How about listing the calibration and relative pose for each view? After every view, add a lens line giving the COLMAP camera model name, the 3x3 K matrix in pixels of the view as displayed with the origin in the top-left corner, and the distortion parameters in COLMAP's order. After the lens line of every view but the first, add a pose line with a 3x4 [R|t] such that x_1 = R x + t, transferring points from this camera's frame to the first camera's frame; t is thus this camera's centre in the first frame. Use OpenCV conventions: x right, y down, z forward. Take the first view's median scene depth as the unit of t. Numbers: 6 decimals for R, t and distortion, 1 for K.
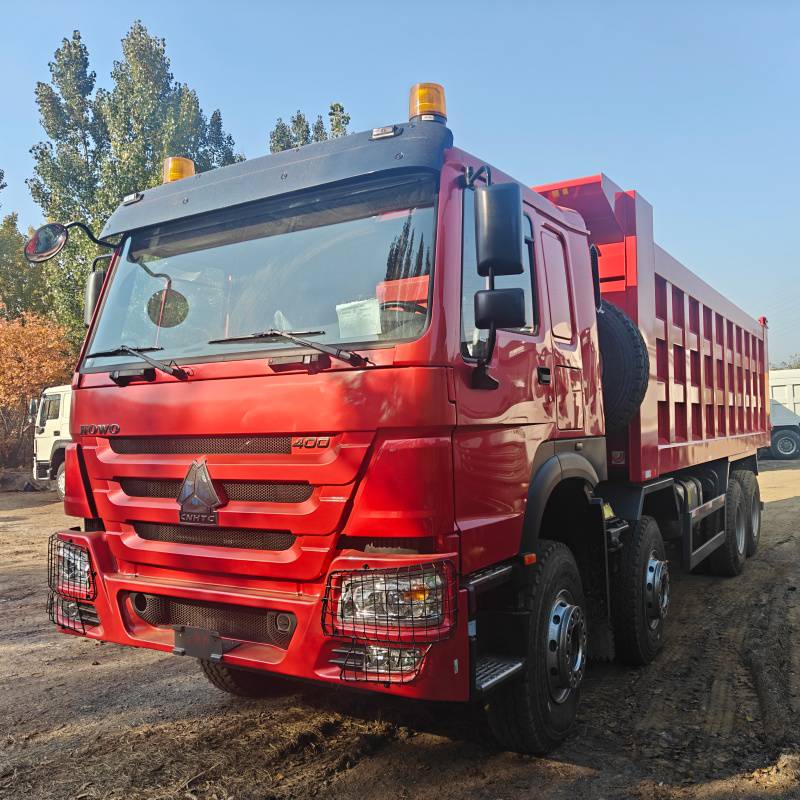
lens RADIAL K [[746.2, 0, 402.1], [0, 746.2, 406.1], [0, 0, 1]] dist [0.027774, -0.019497]
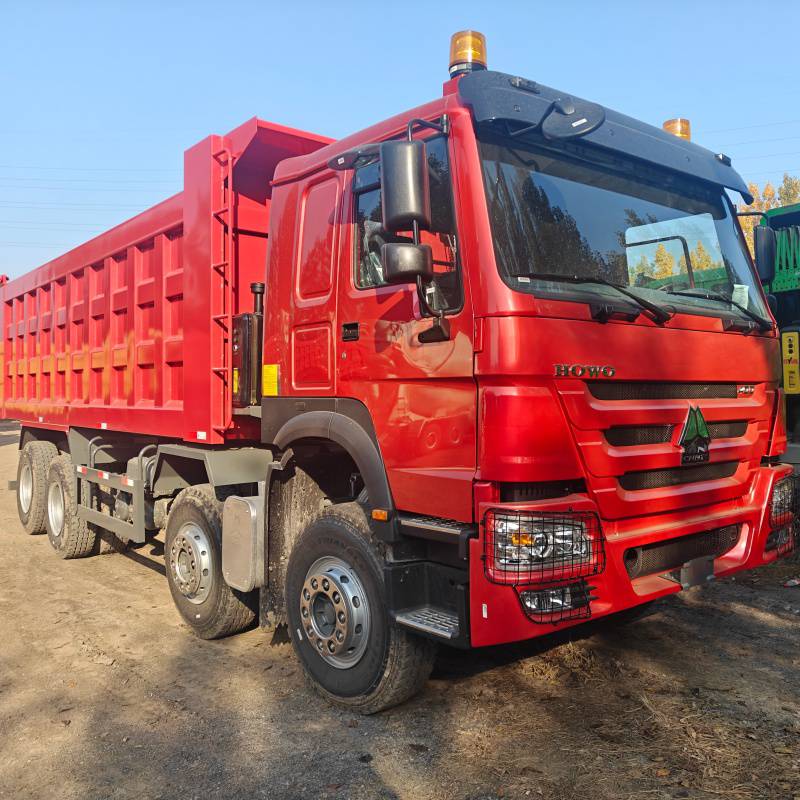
lens RADIAL K [[746.2, 0, 402.1], [0, 746.2, 406.1], [0, 0, 1]] dist [0.027774, -0.019497]
pose [[0.326063, 0.012819, 0.945261, -1.401867], [-0.027283, 0.999619, -0.004145, 0.089396], [-0.944954, -0.024437, 0.326289, 1.025380]]
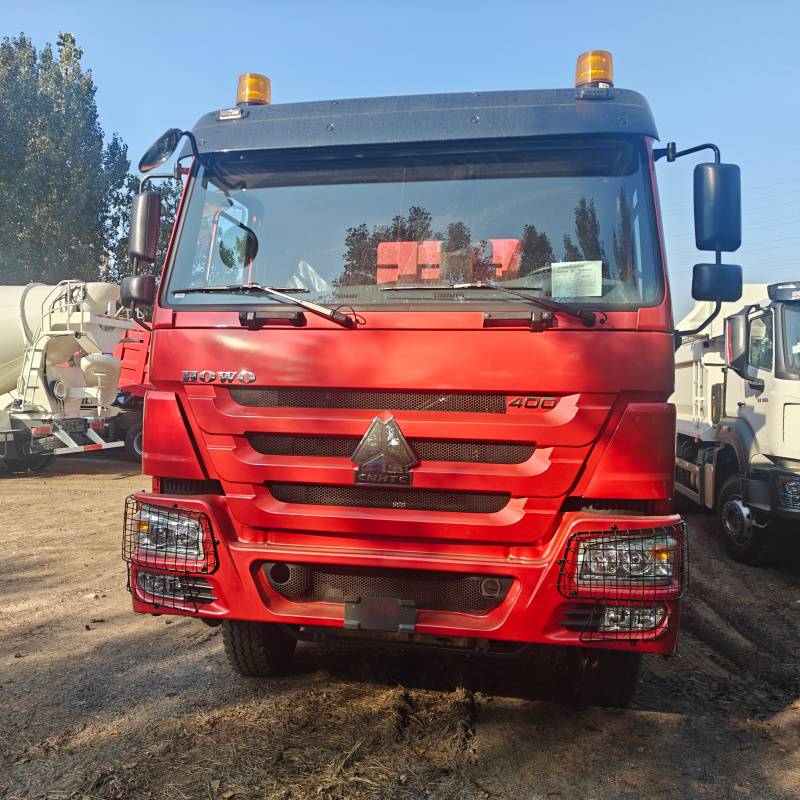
lens RADIAL K [[757.4, 0, 400.0], [0, 757.4, 400.0], [0, 0, 1]] dist [0.015458, -0.003077]
pose [[0.942968, 0.045295, 0.329788, -0.554675], [-0.053792, 0.998413, 0.016681, 0.034977], [-0.328509, -0.033469, 0.943908, 0.115816]]
